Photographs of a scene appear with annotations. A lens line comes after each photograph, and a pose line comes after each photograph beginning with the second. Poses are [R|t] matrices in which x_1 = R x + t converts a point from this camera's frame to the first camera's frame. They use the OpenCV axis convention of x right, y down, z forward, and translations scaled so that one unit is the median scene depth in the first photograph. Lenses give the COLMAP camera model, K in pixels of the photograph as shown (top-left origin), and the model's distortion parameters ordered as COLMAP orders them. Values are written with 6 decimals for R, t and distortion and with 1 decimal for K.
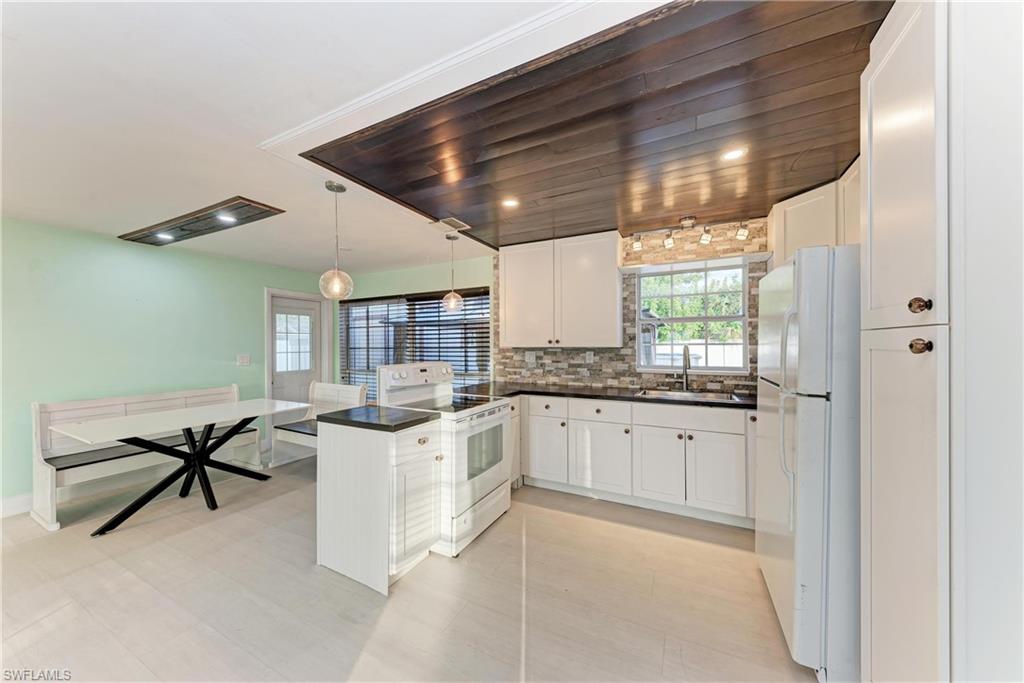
lens RADIAL K [[350.8, 0, 510.0], [0, 350.8, 344.6], [0, 0, 1]] dist [0.014568, -0.004000]
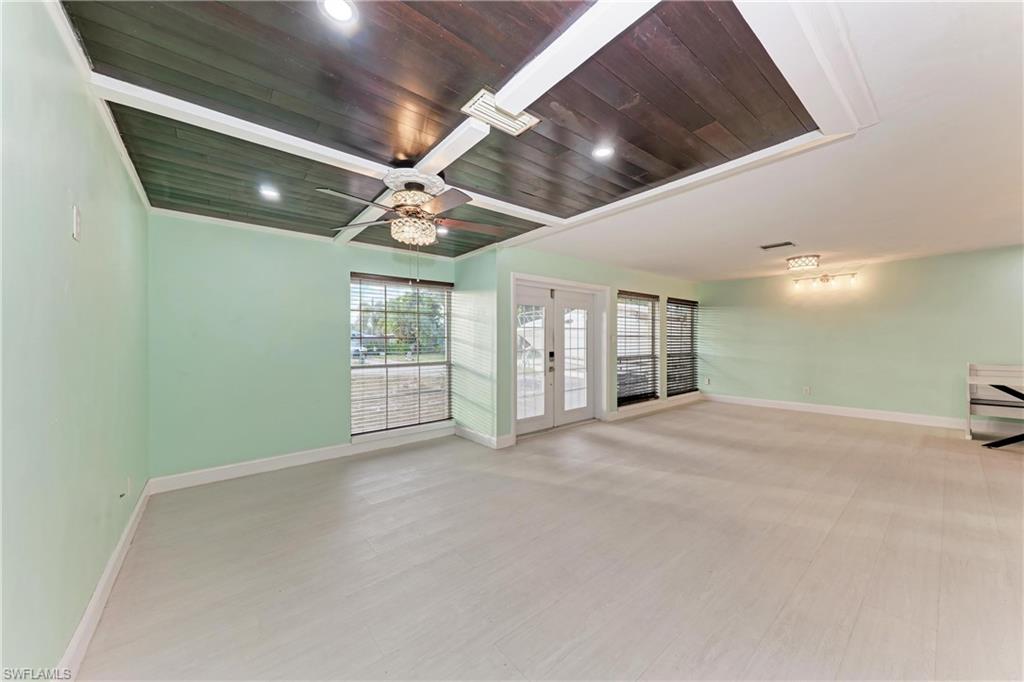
lens RADIAL K [[355.6, 0, 509.8], [0, 355.6, 348.4], [0, 0, 1]] dist [0.005033, -0.000413]
pose [[-0.398329, 0.029145, -0.916780, 0.806048], [0.012409, 0.999575, 0.026385, 0.018441], [0.917159, -0.000867, -0.398521, -0.214912]]
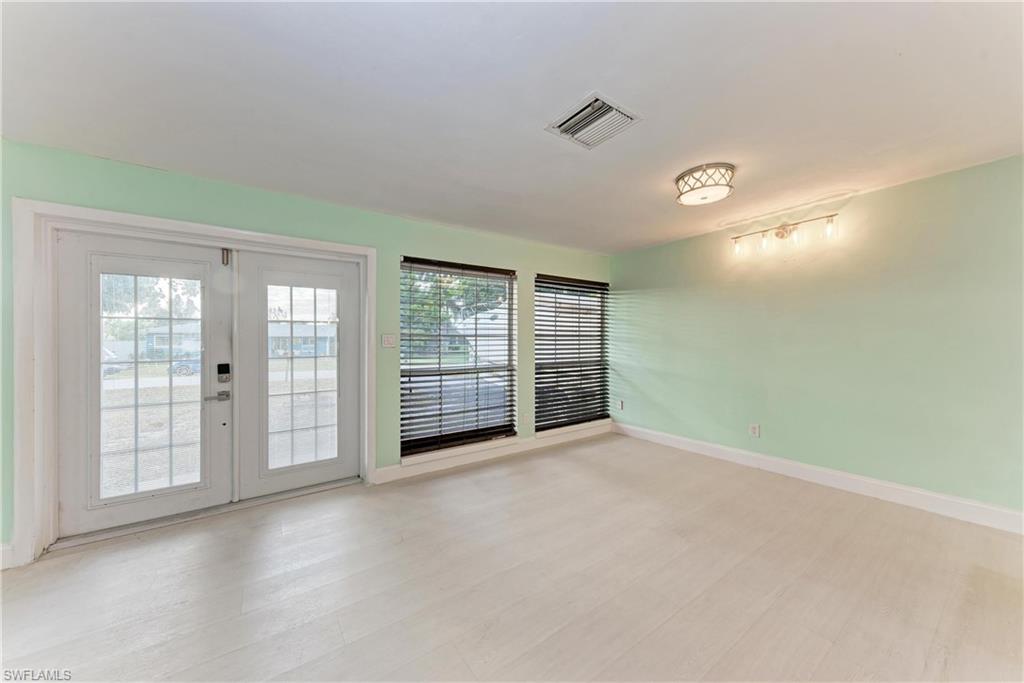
lens RADIAL K [[350.8, 0, 510.0], [0, 350.8, 341.7], [0, 0, 1]] dist [0.014568, -0.004000]
pose [[-0.469879, 0.008561, -0.882689, -0.165702], [0.014364, 0.999895, 0.002051, 0.031358], [0.882614, -0.011715, -0.469953, 0.271646]]
